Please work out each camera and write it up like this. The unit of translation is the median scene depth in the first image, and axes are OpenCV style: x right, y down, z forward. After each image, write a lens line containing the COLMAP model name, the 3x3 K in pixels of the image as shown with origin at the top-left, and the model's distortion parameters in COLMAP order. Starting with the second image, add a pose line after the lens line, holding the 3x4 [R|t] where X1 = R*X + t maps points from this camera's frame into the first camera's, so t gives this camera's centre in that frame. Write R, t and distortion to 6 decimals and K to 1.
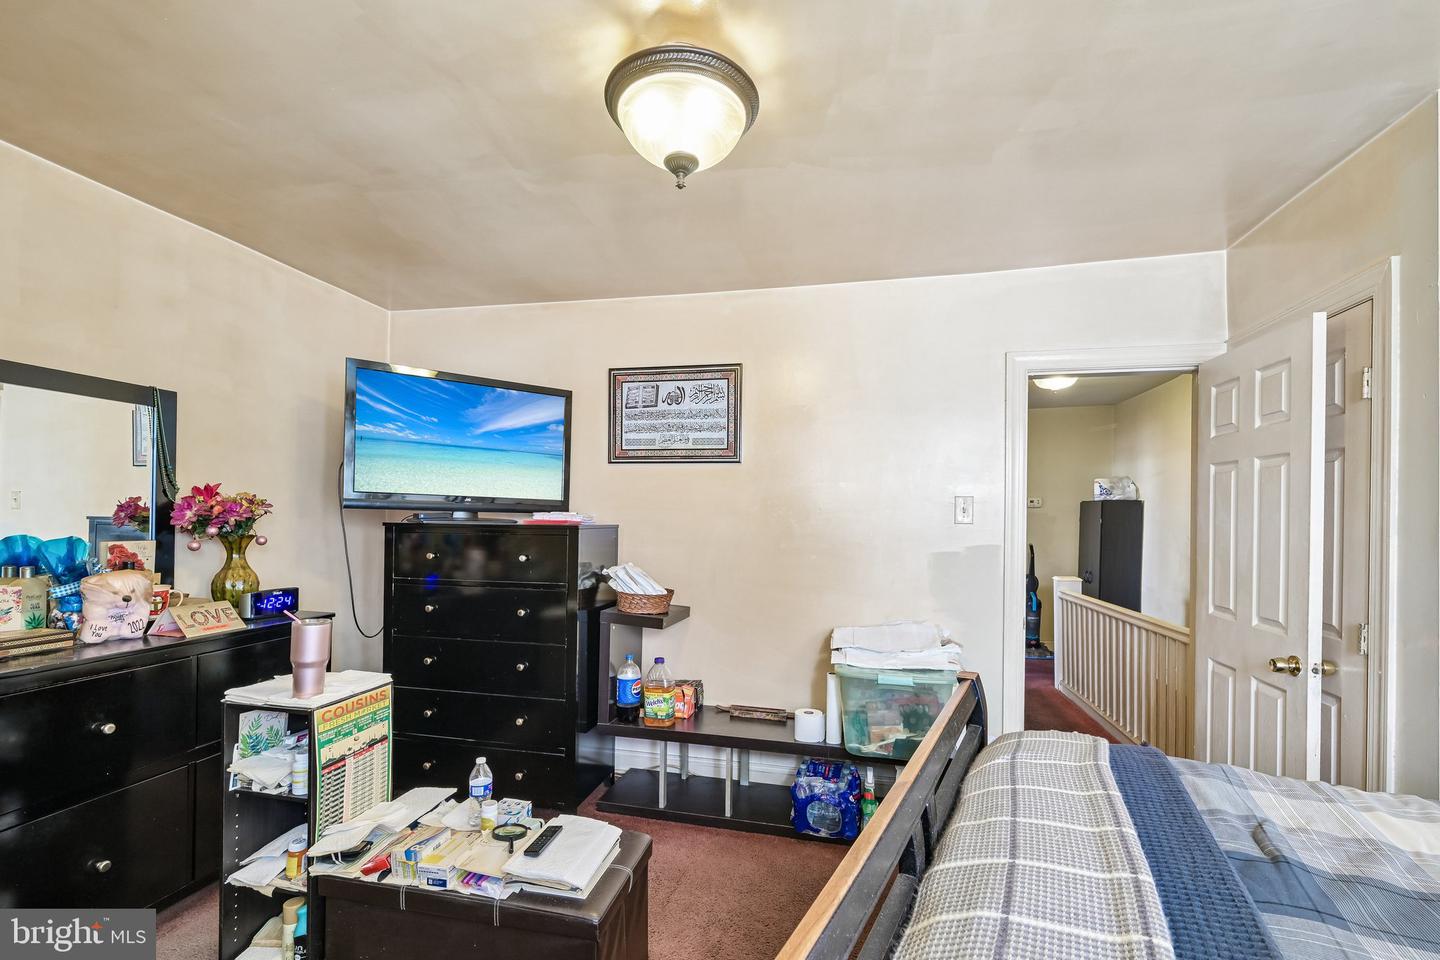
lens RADIAL K [[625.3, 0, 720.4], [0, 625.3, 519.3], [0, 0, 1]] dist [0.000133, 0.000137]
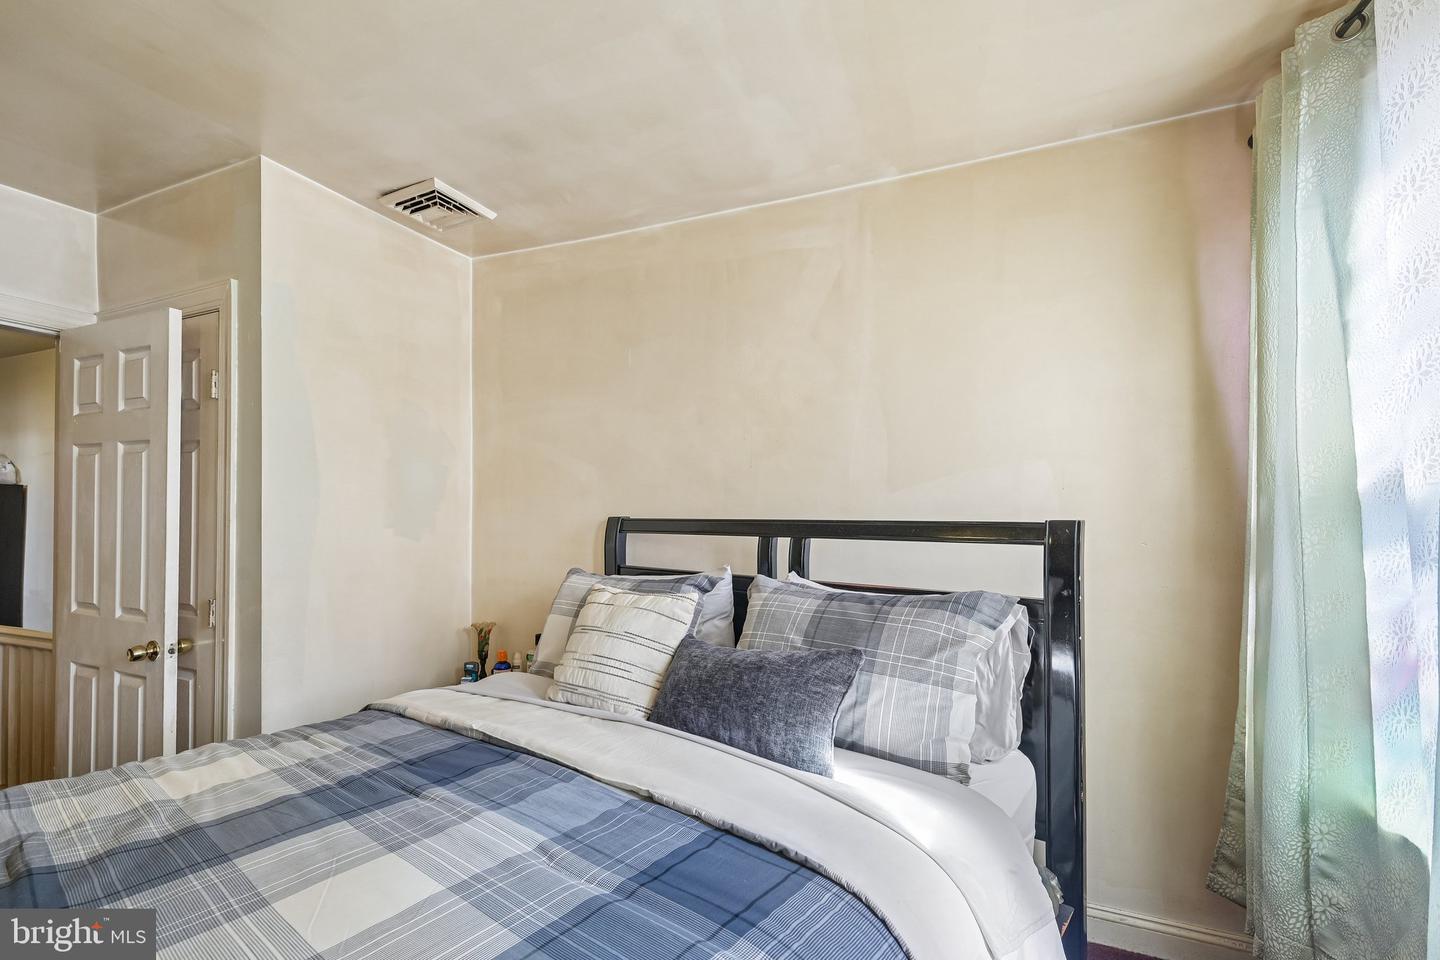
lens RADIAL K [[620.8, 0, 716.4], [0, 620.8, 506.3], [0, 0, 1]] dist [0.000419, 0.000216]
pose [[0.171428, 0.001506, 0.985196, 0.085106], [0.002601, 0.999995, -0.001981, 0.005071], [-0.985193, 0.002902, 0.171423, -0.073965]]
